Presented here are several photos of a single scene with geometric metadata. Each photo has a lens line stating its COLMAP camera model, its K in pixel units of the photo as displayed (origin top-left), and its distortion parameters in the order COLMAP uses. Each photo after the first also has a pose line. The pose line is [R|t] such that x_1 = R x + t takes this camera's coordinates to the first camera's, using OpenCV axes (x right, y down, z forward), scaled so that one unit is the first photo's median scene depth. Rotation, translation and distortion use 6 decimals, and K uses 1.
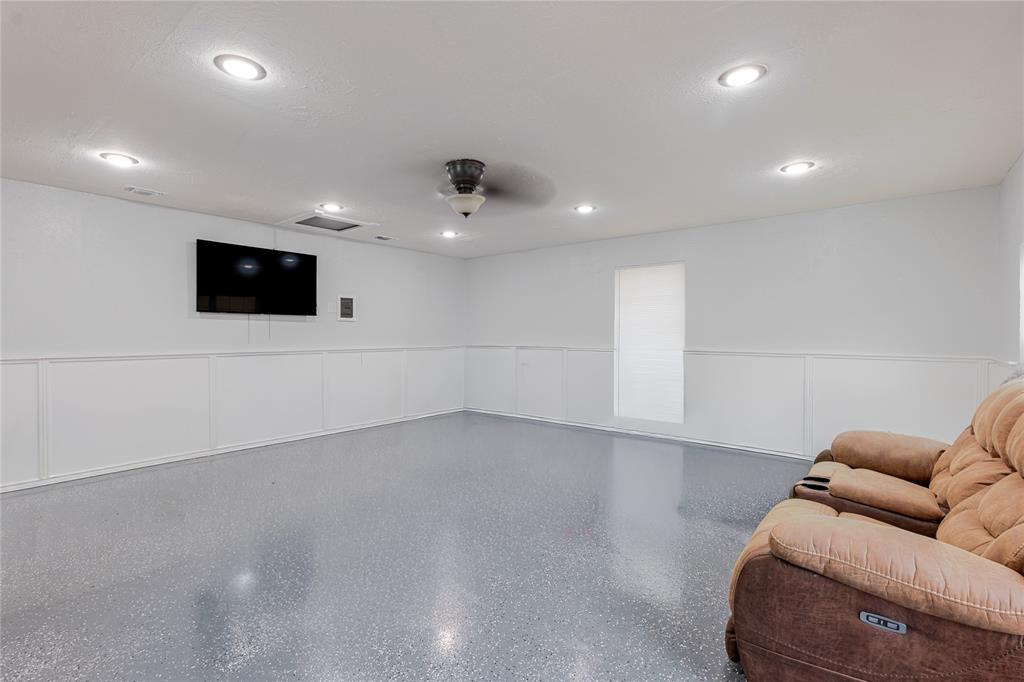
lens RADIAL K [[471.6, 0, 516.5], [0, 471.6, 337.3], [0, 0, 1]] dist [0.001124, 0.000437]
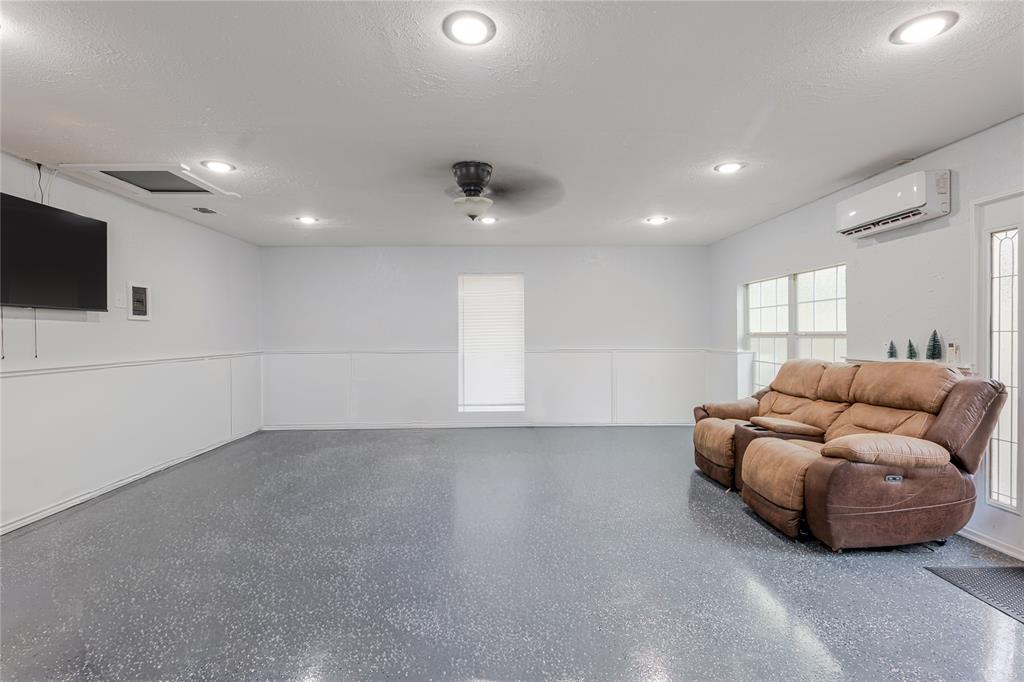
lens RADIAL K [[471.6, 0, 516.1], [0, 471.6, 339.1], [0, 0, 1]] dist [0.001124, 0.000437]
pose [[0.766018, -0.012661, 0.642694, -0.415244], [0.009846, 0.999920, 0.007962, -0.007204], [-0.642743, 0.000229, 0.766082, 0.114304]]
